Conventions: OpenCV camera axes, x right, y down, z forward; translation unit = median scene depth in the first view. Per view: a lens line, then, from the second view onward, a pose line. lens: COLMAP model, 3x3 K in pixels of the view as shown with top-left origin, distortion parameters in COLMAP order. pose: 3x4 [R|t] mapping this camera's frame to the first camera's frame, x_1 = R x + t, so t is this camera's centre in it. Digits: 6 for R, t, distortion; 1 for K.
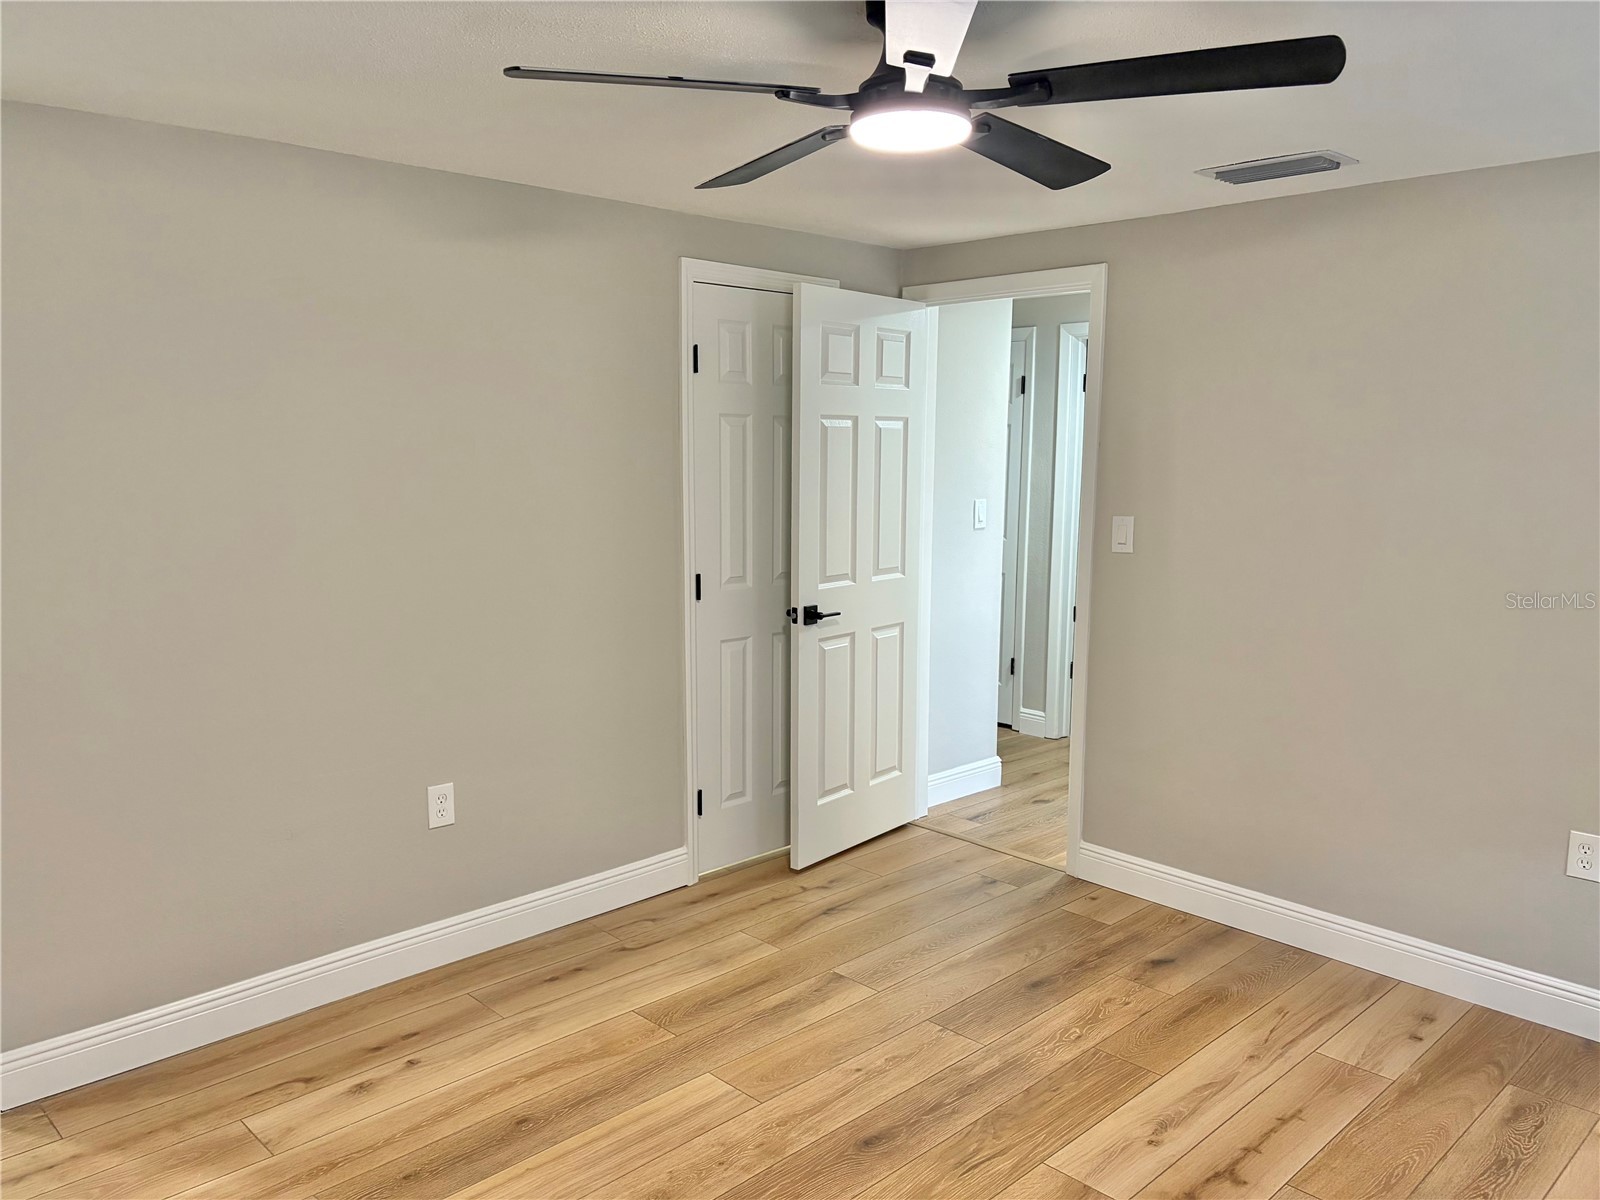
lens RADIAL K [[1204.0, 0, 768.6], [0, 1204.0, 599.1], [0, 0, 1]] dist [0.067635, -0.071593]
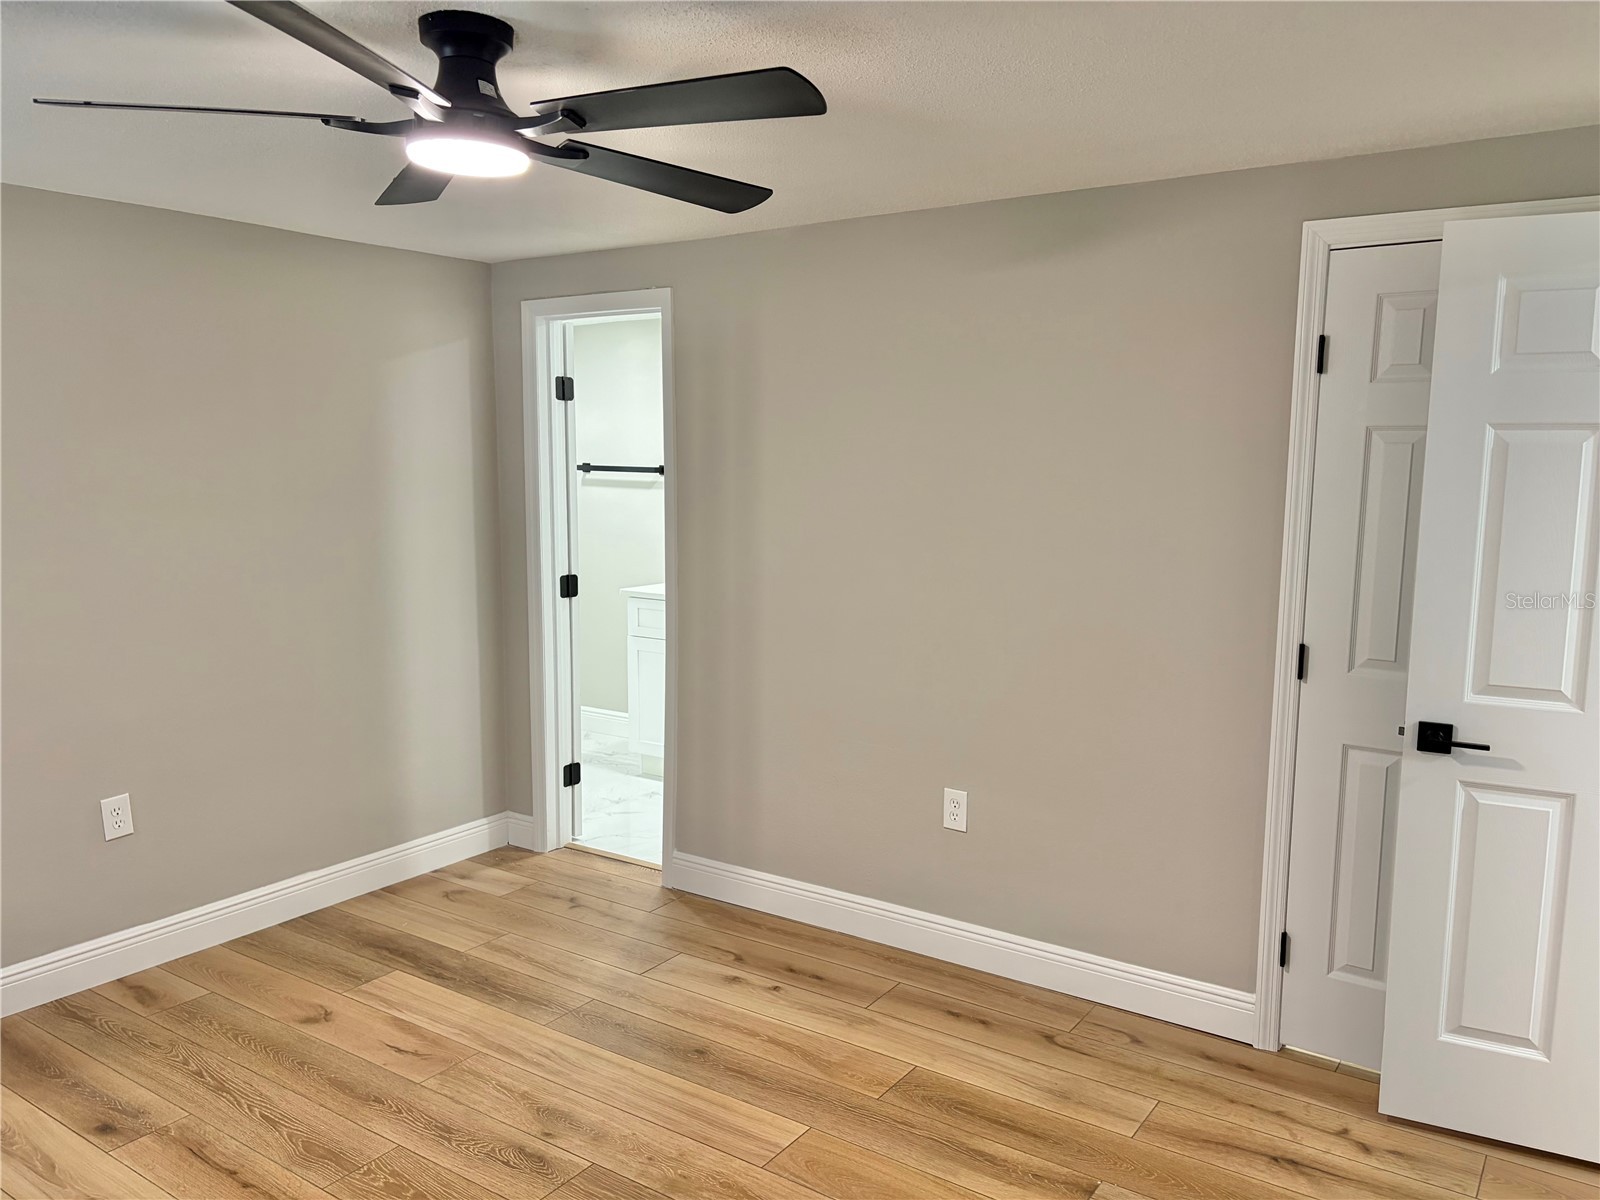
lens RADIAL K [[1204.0, 0, 790.7], [0, 1204.0, 588.6], [0, 0, 1]] dist [0.067635, -0.071593]
pose [[0.210012, 0.116271, -0.970760, 0.712296], [-0.125939, 0.987849, 0.091072, -0.099078], [0.969554, 0.103130, 0.222104, 0.626264]]
